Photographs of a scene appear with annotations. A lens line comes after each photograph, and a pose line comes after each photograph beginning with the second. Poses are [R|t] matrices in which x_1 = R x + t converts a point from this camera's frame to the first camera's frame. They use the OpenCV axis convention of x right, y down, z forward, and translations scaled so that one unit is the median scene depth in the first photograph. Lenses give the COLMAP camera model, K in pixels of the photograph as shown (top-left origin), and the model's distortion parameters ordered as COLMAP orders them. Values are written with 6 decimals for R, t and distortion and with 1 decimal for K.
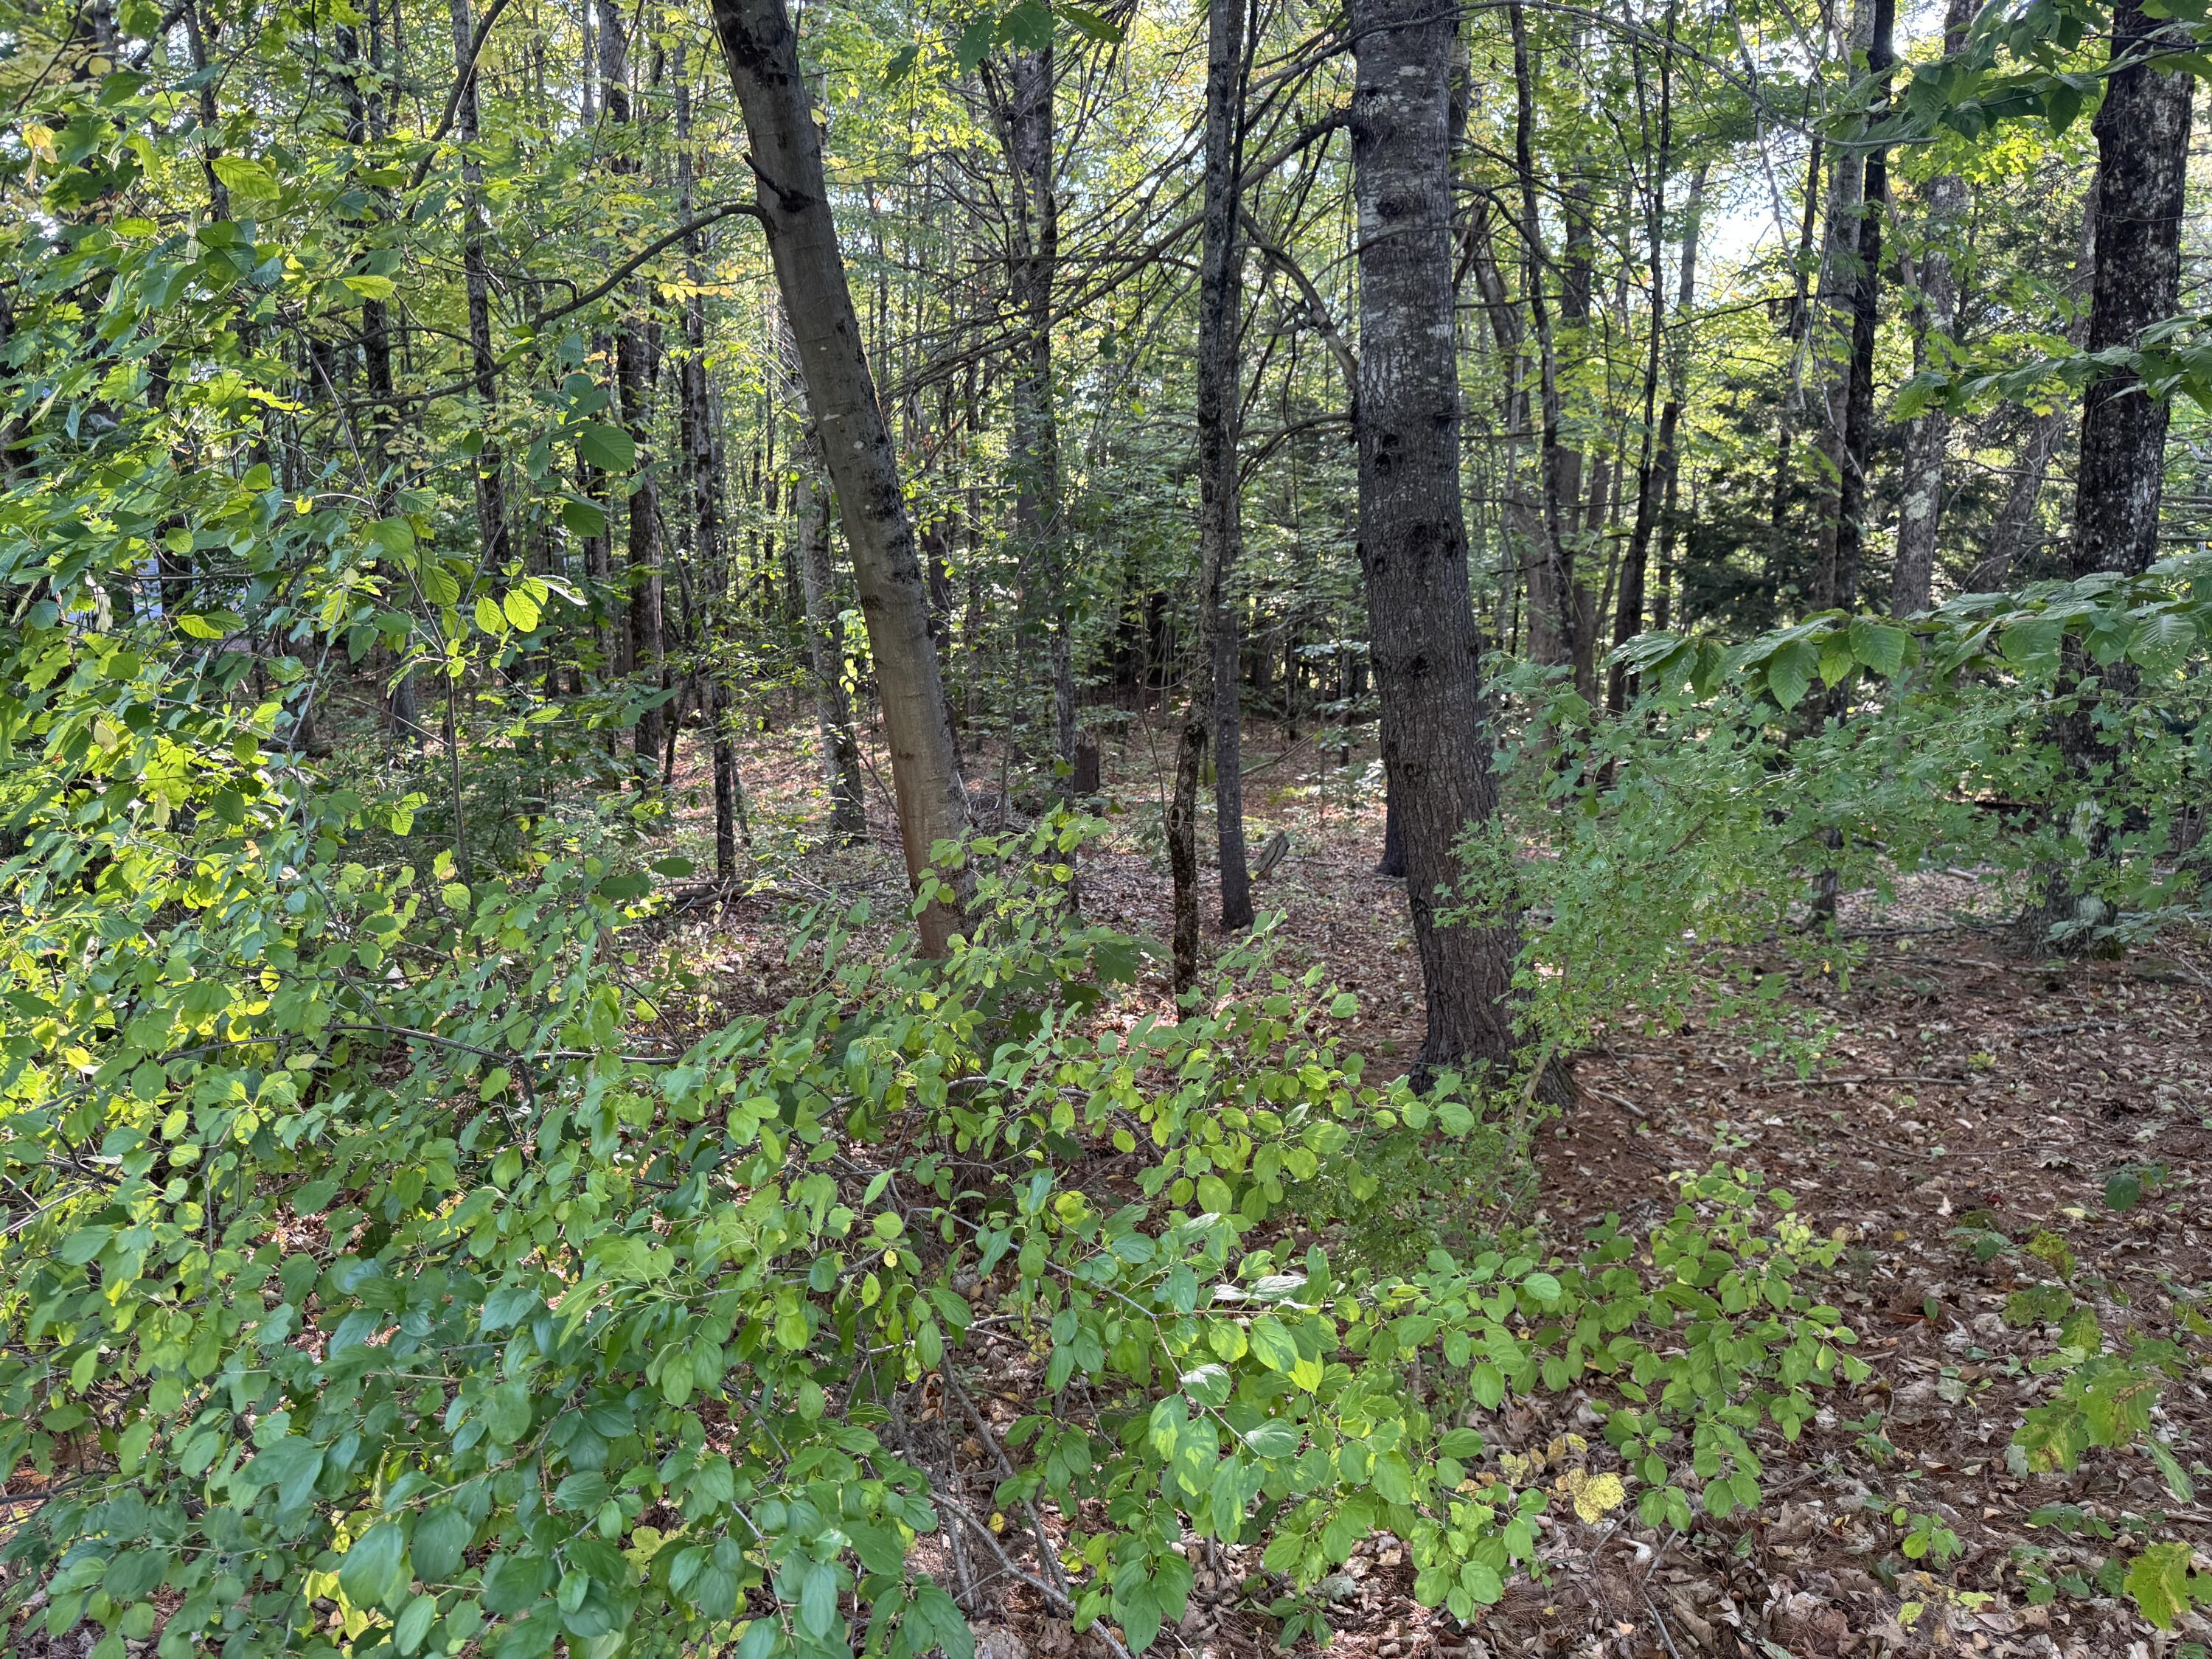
lens RADIAL K [[1540.6, 0, 1099.0], [0, 1540.6, 830.8], [0, 0, 1]] dist [0.036780, 0.000361]
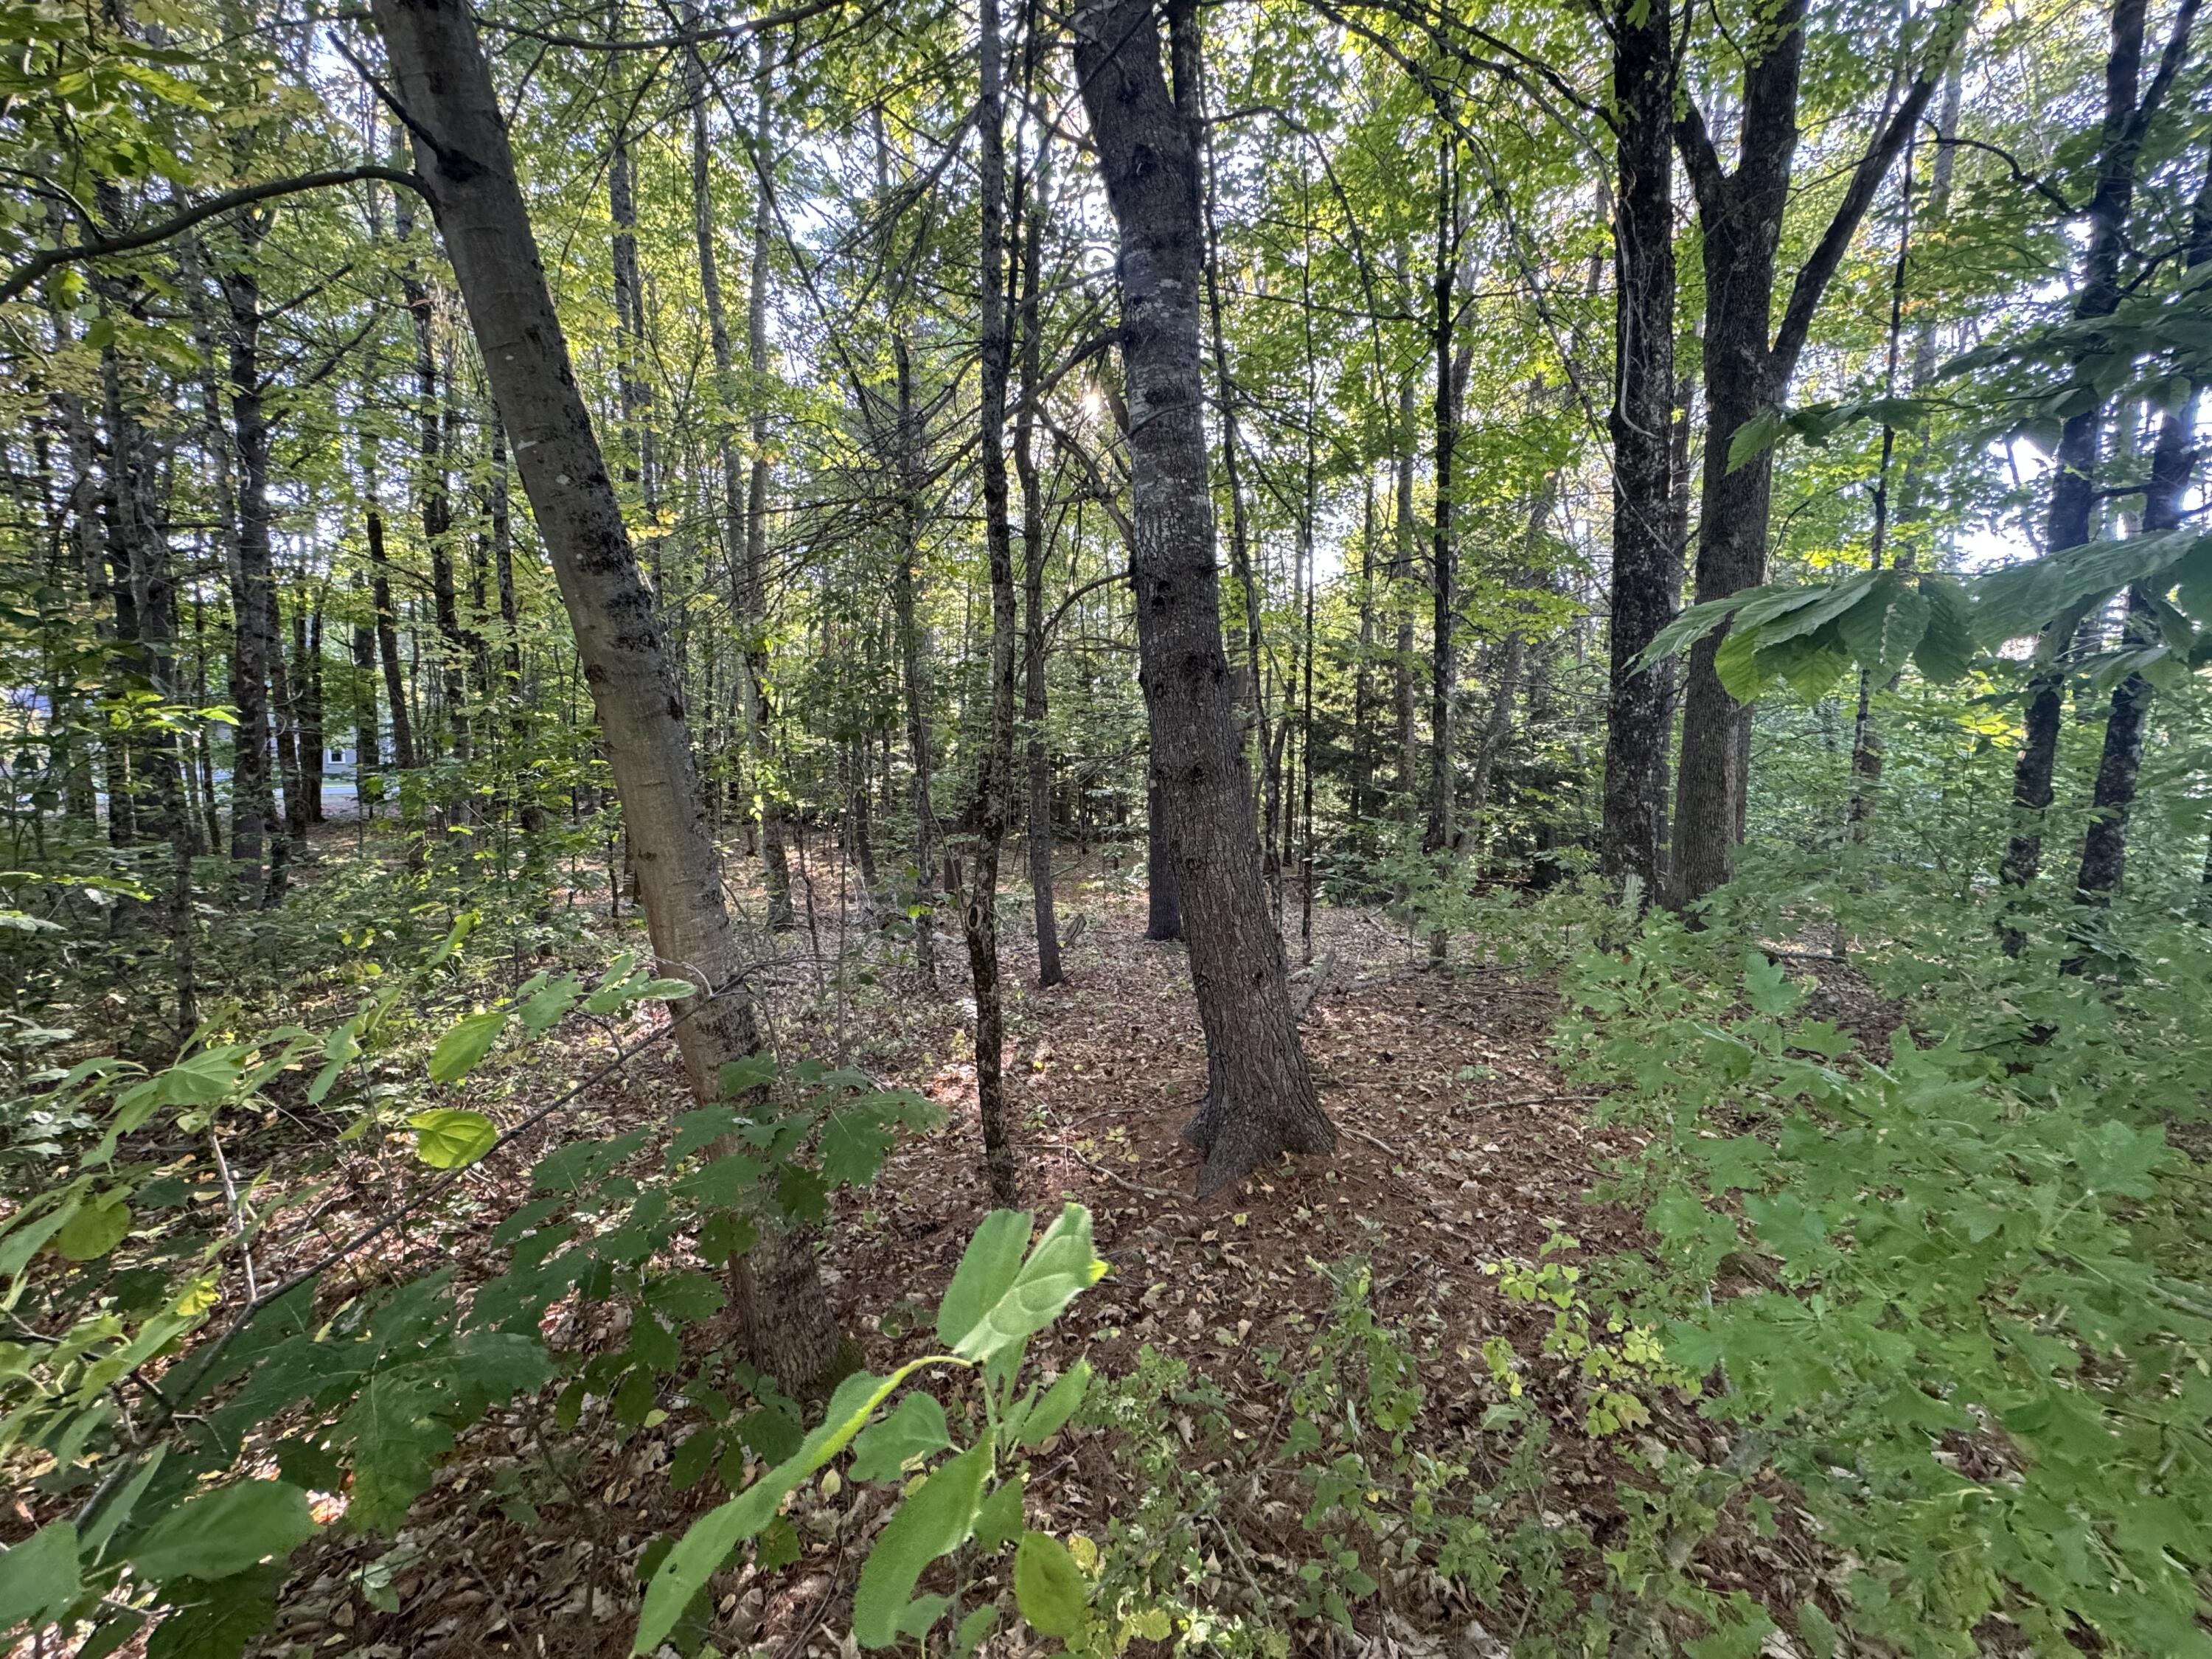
lens RADIAL K [[889.1, 0, 1098.0], [0, 889.1, 828.5], [0, 0, 1]] dist [-0.000995, -0.000052]
pose [[0.989946, -0.017816, 0.140316, 0.025362], [0.030392, 0.995657, -0.087996, -0.006209], [-0.138139, 0.091375, 0.986189, 0.225895]]
